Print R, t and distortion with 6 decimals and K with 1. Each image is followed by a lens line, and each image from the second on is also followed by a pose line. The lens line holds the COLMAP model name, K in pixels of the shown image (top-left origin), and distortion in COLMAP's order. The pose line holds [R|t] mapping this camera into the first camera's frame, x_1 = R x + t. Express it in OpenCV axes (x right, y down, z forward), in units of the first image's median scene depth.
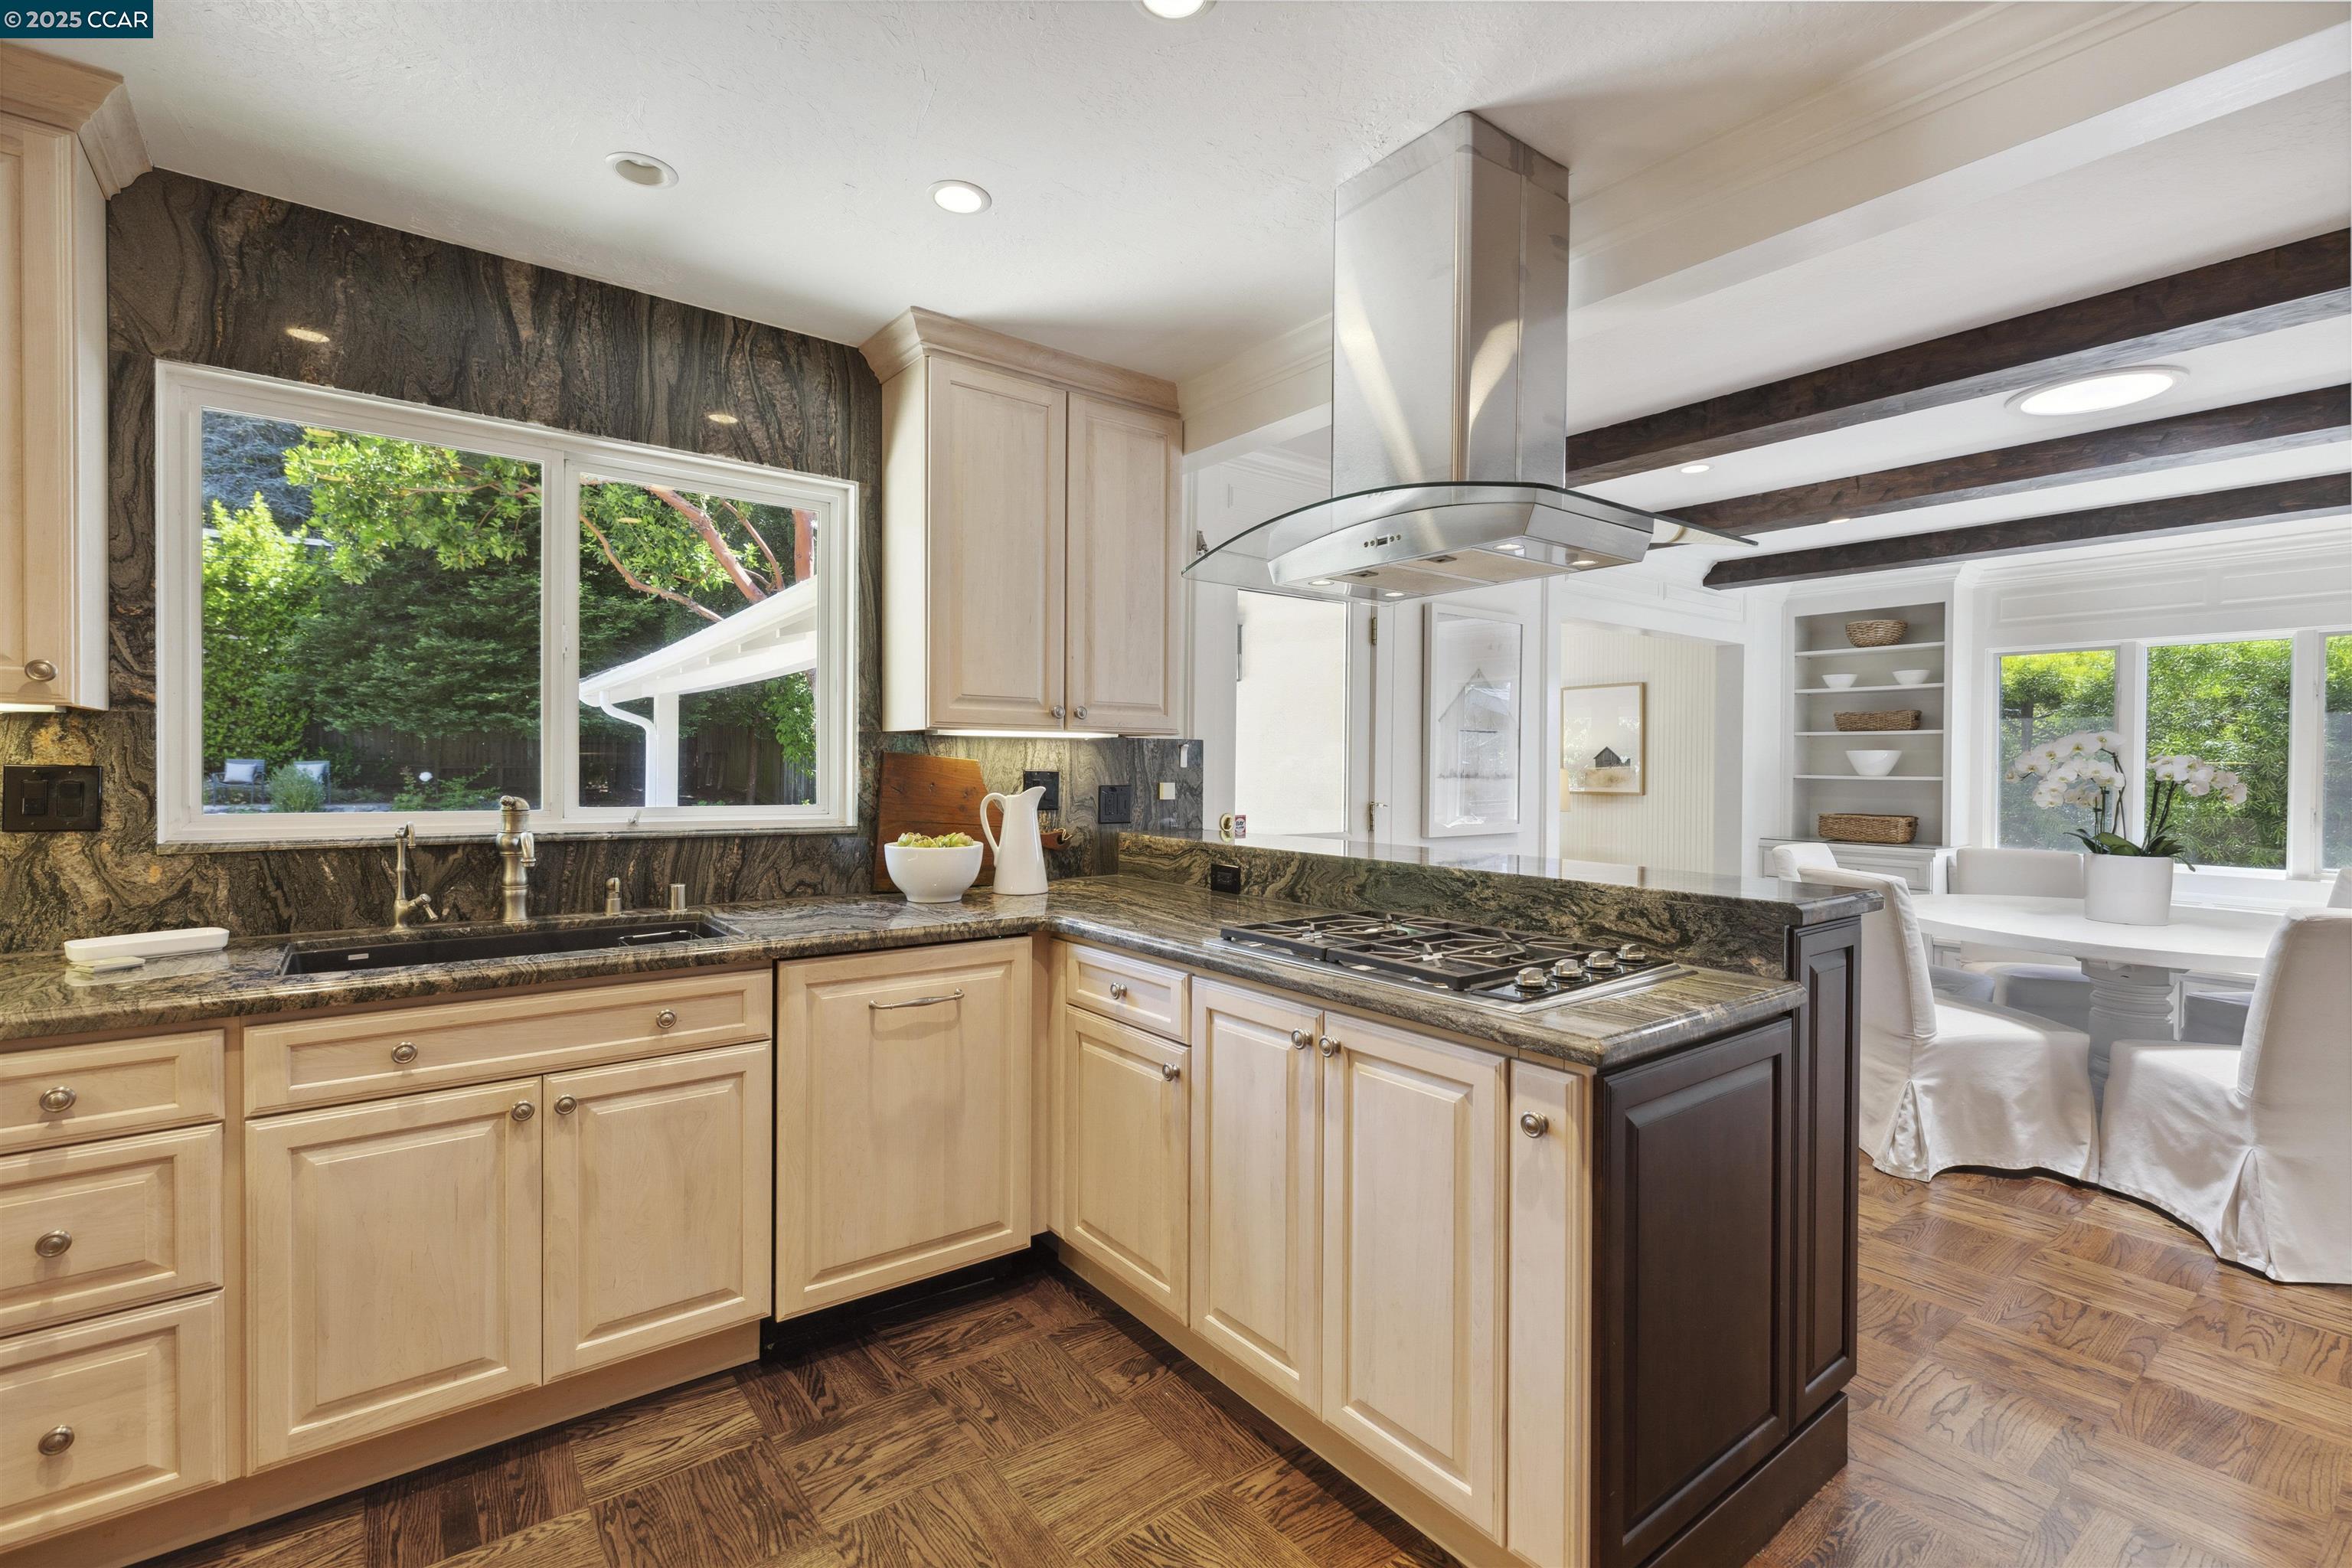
lens RADIAL K [[1054.3, 0, 1154.5], [0, 1054.3, 772.5], [0, 0, 1]] dist [0.008758, -0.001465]
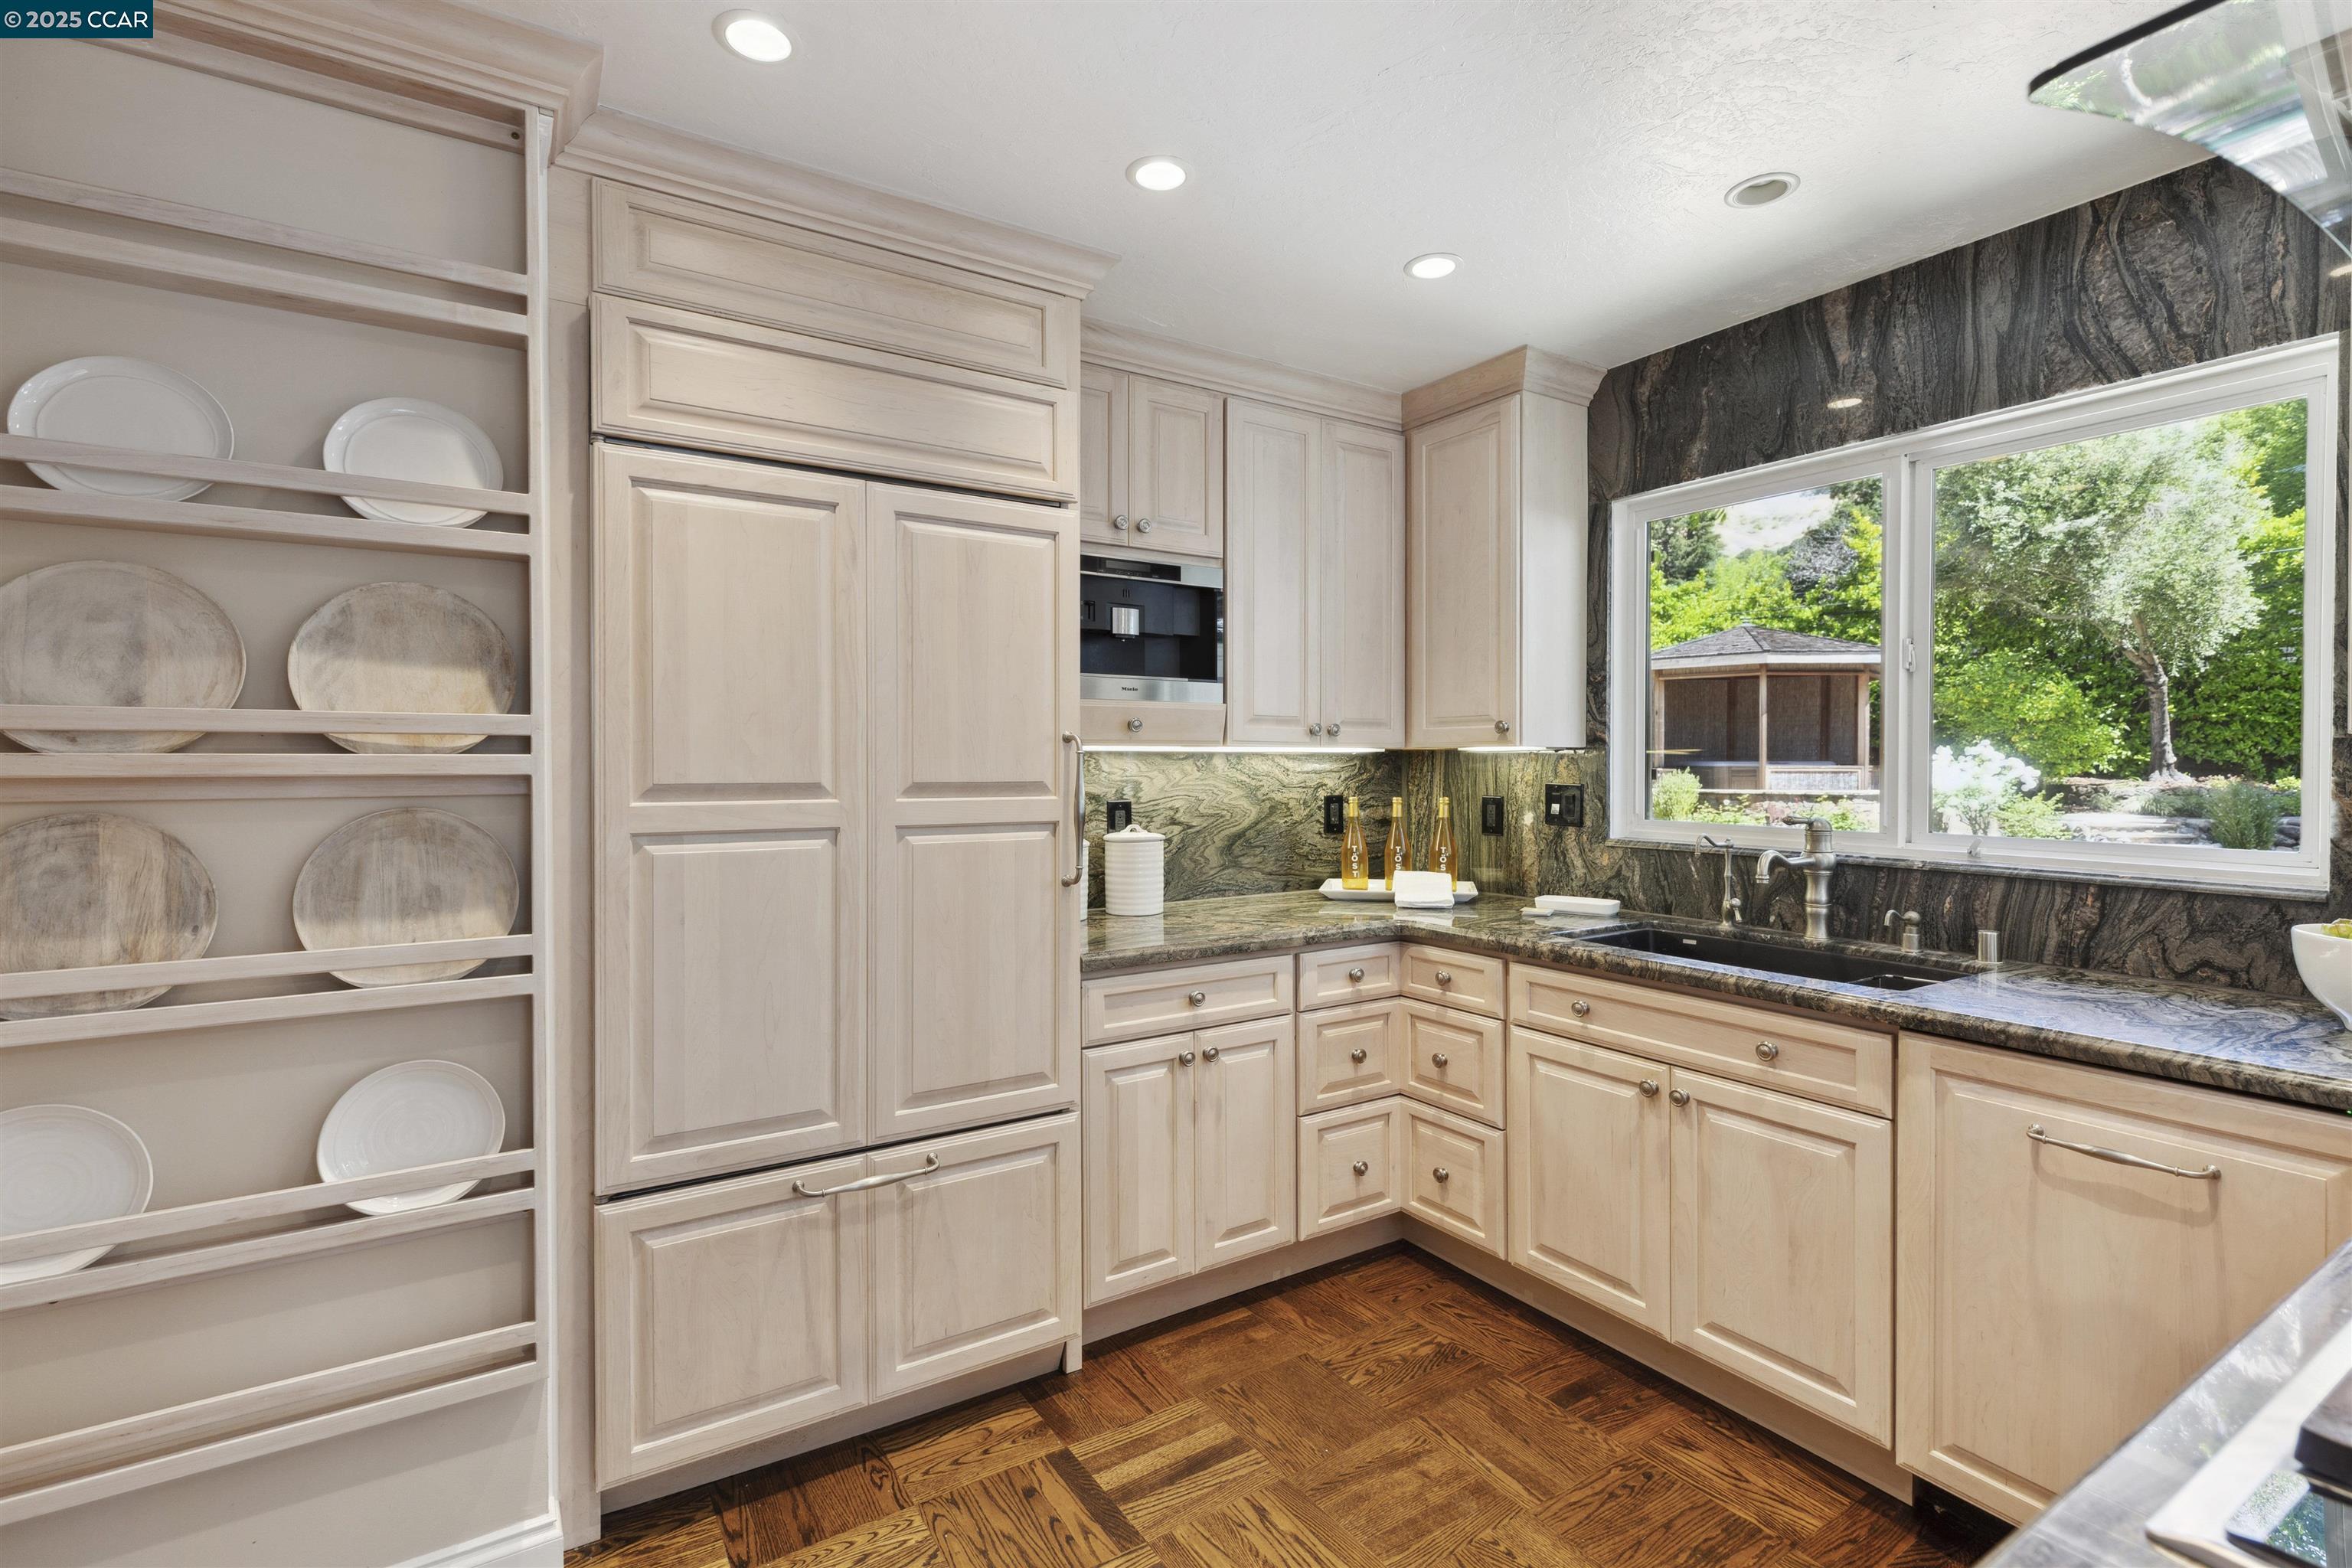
lens RADIAL K [[1054.3, 0, 1171.4], [0, 1054.3, 775.8], [0, 0, 1]] dist [0.008758, -0.001465]
pose [[-0.070221, 0.004366, -0.997522, 0.455409], [-0.007887, 0.999957, 0.004932, -0.017192], [0.997500, 0.008214, -0.070183, 0.435445]]
